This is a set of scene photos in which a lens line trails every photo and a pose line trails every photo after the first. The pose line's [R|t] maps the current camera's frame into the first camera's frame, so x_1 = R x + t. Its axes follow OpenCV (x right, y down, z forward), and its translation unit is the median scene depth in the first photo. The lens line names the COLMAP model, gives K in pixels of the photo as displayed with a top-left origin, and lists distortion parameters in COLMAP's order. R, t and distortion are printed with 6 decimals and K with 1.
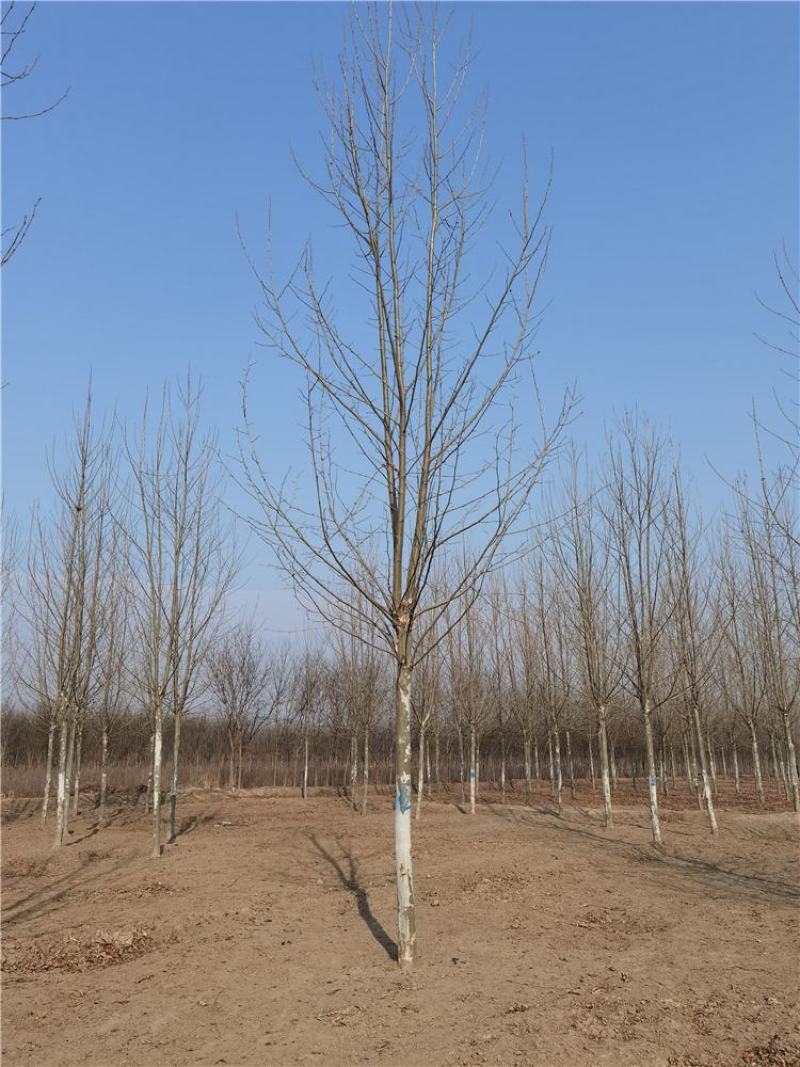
lens RADIAL K [[836.7, 0, 400.0], [0, 836.7, 533.5], [0, 0, 1]] dist [0.039581, -0.035750]
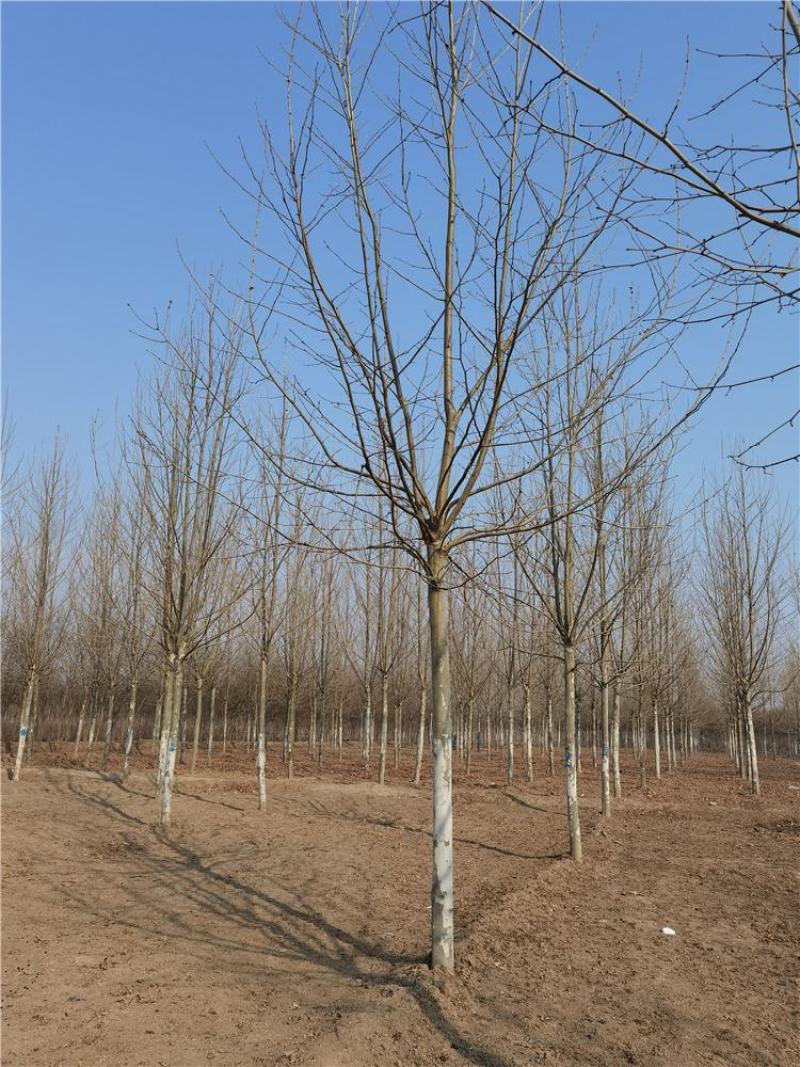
lens RADIAL K [[836.7, 0, 400.0], [0, 836.7, 533.5], [0, 0, 1]] dist [0.039581, -0.035750]
pose [[0.935025, 0.112883, 0.336132, 0.148378], [-0.126595, 0.991771, 0.019086, 0.041030], [-0.331212, -0.060399, 0.941621, 0.146934]]
